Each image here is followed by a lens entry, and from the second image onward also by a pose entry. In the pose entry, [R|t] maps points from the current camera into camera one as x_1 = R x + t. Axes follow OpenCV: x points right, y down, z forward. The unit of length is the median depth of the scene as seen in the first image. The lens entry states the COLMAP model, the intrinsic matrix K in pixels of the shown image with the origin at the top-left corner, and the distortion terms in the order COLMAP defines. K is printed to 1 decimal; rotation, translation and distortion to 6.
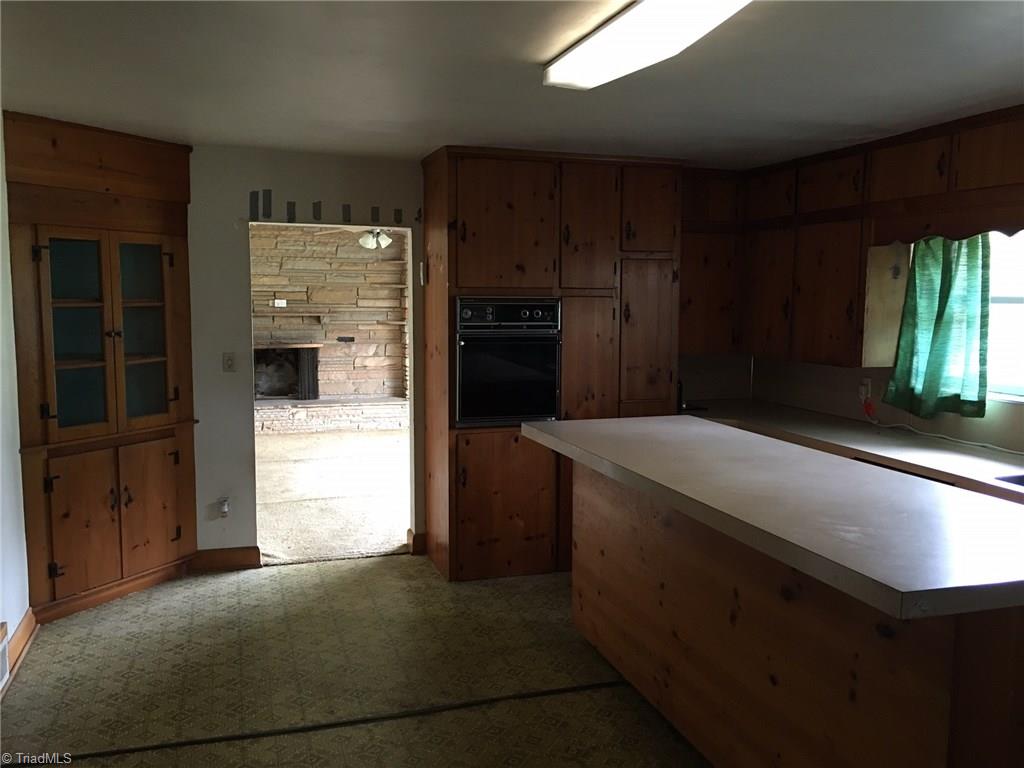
lens RADIAL K [[872.0, 0, 513.3], [0, 872.0, 381.7], [0, 0, 1]] dist [0.074365, -0.077621]
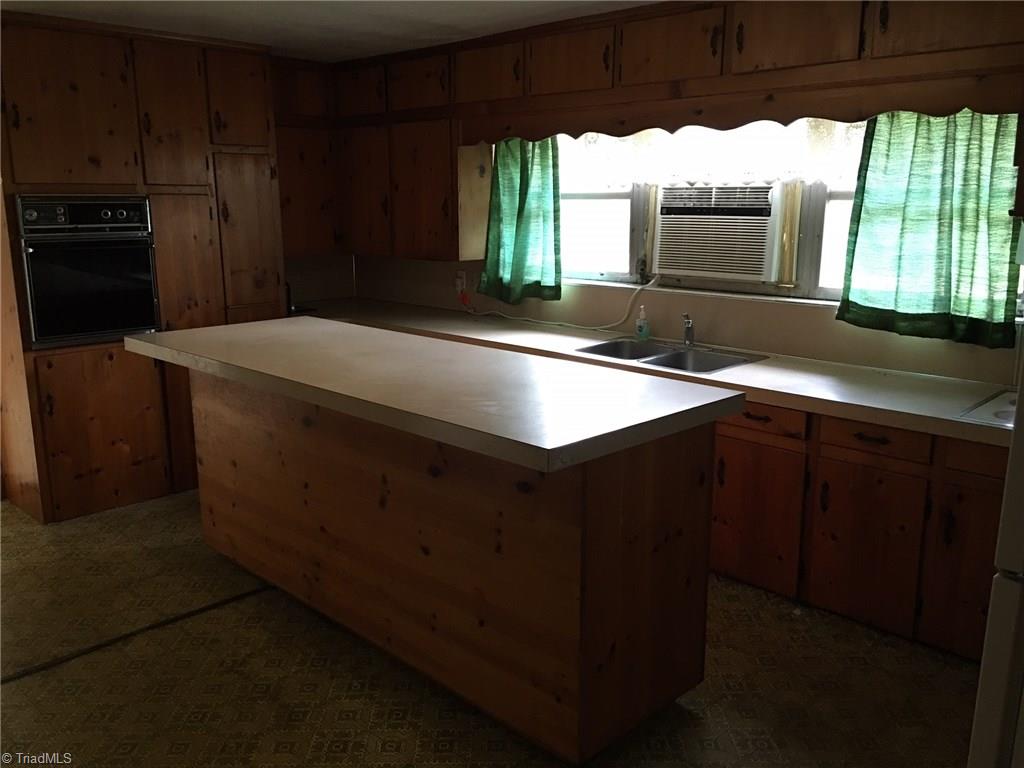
lens RADIAL K [[872.0, 0, 512.7], [0, 872.0, 382.8], [0, 0, 1]] dist [0.074365, -0.077621]
pose [[0.886479, -0.105232, 0.450646, -0.046349], [0.054460, 0.990758, 0.124226, 0.002453], [-0.459554, -0.085581, 0.884017, 0.007122]]
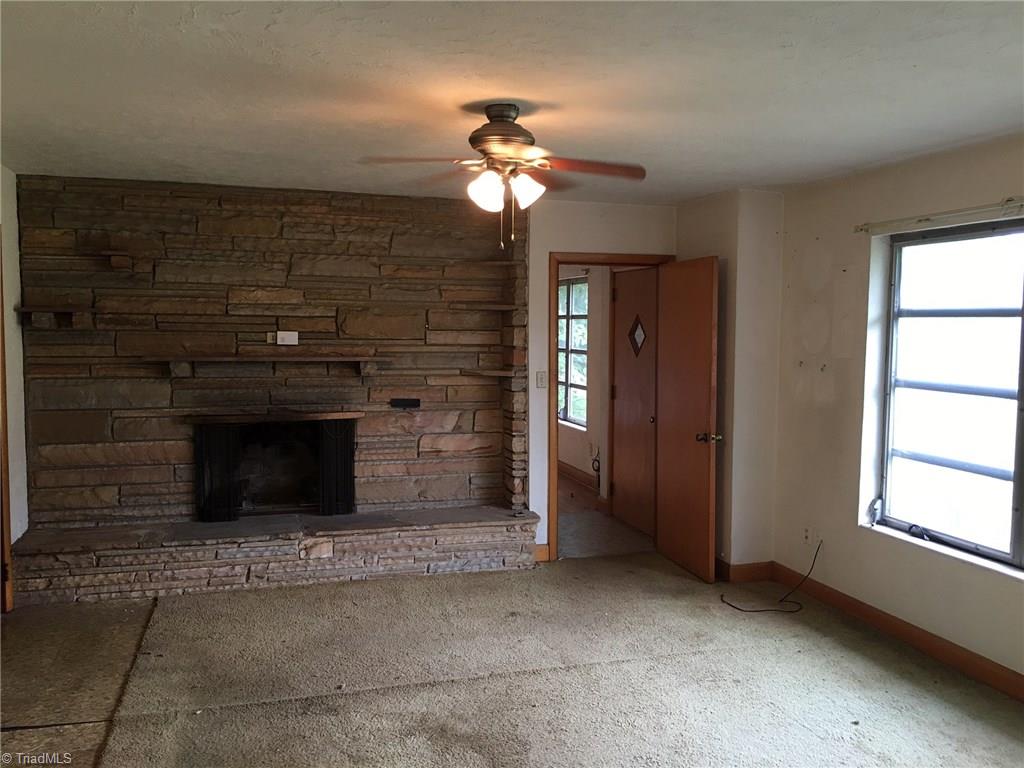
lens RADIAL K [[872.0, 0, 511.8], [0, 872.0, 381.3], [0, 0, 1]] dist [0.074365, -0.077621]
pose [[0.999664, 0.003157, -0.025713, -0.110971], [-0.004068, 0.999363, -0.035465, -0.043362], [0.025585, 0.035557, 0.999040, 0.455069]]
